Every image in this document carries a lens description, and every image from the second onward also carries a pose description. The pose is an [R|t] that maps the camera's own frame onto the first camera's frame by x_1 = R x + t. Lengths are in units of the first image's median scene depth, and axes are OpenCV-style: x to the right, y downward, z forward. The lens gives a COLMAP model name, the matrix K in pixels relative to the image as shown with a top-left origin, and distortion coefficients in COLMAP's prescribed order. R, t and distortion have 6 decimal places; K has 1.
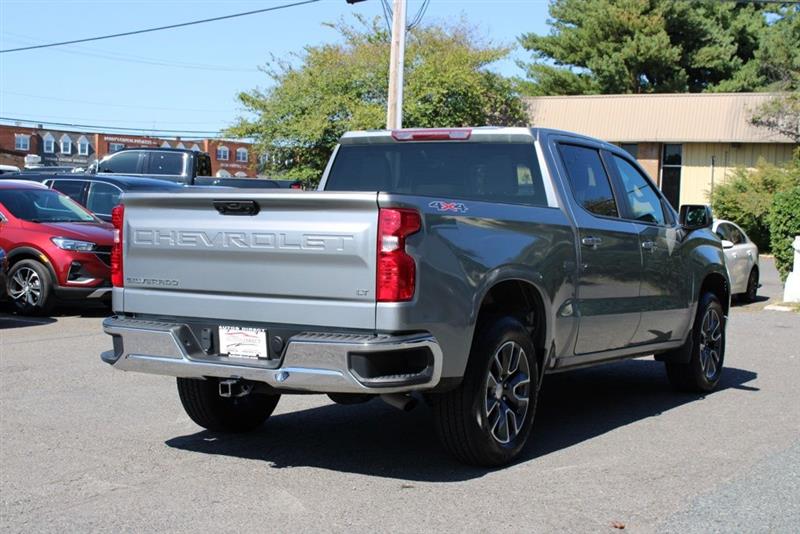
lens RADIAL K [[1281.0, 0, 400.0], [0, 1281.0, 267.0], [0, 0, 1]] dist [-0.074792, 0.052331]
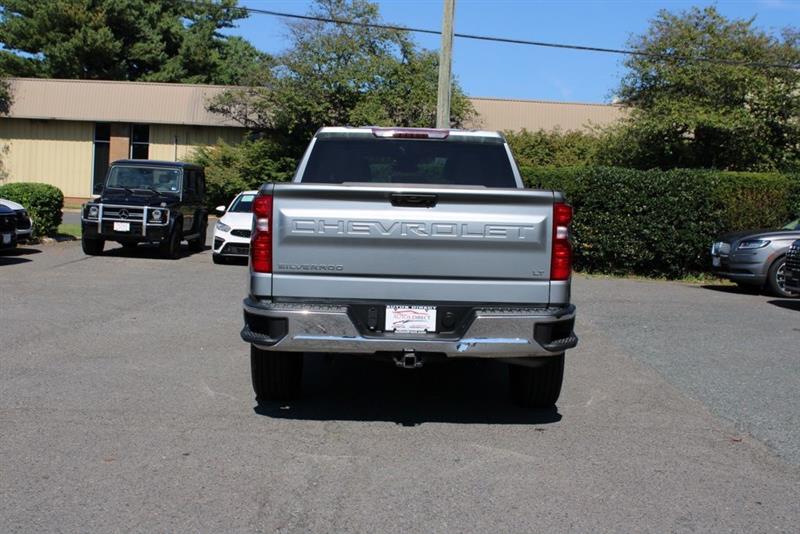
lens RADIAL K [[1059.2, 0, 368.7], [0, 1059.2, 265.3], [0, 0, 1]] dist [-0.014342, 0.025433]
pose [[0.866654, -0.027703, 0.498140, -0.100699], [0.007981, 0.999099, 0.041677, -0.004587], [-0.498846, -0.032144, 0.866095, 0.033510]]
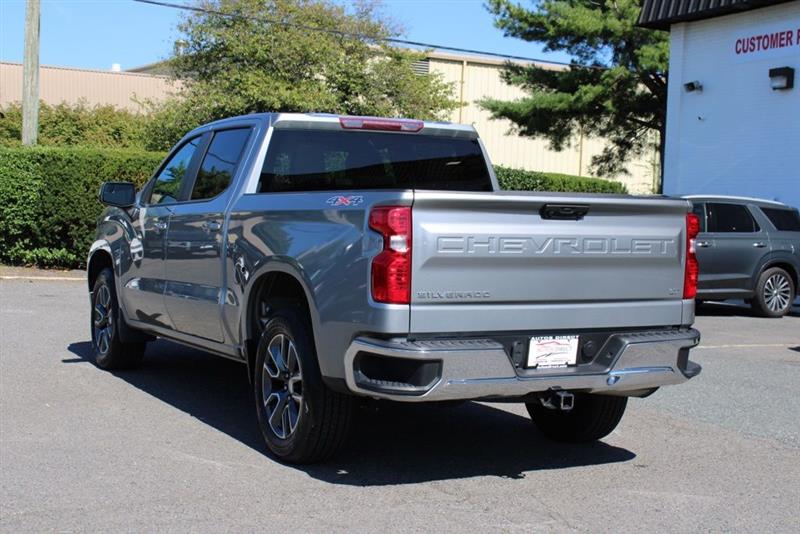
lens RADIAL K [[1281.0, 0, 400.0], [0, 1281.0, 267.0], [0, 0, 1]] dist [-0.074792, 0.052331]
pose [[0.526393, -0.049813, 0.848781, -0.161405], [0.014831, 0.998668, 0.049412, -0.008729], [-0.850112, -0.013422, 0.526431, 0.095982]]
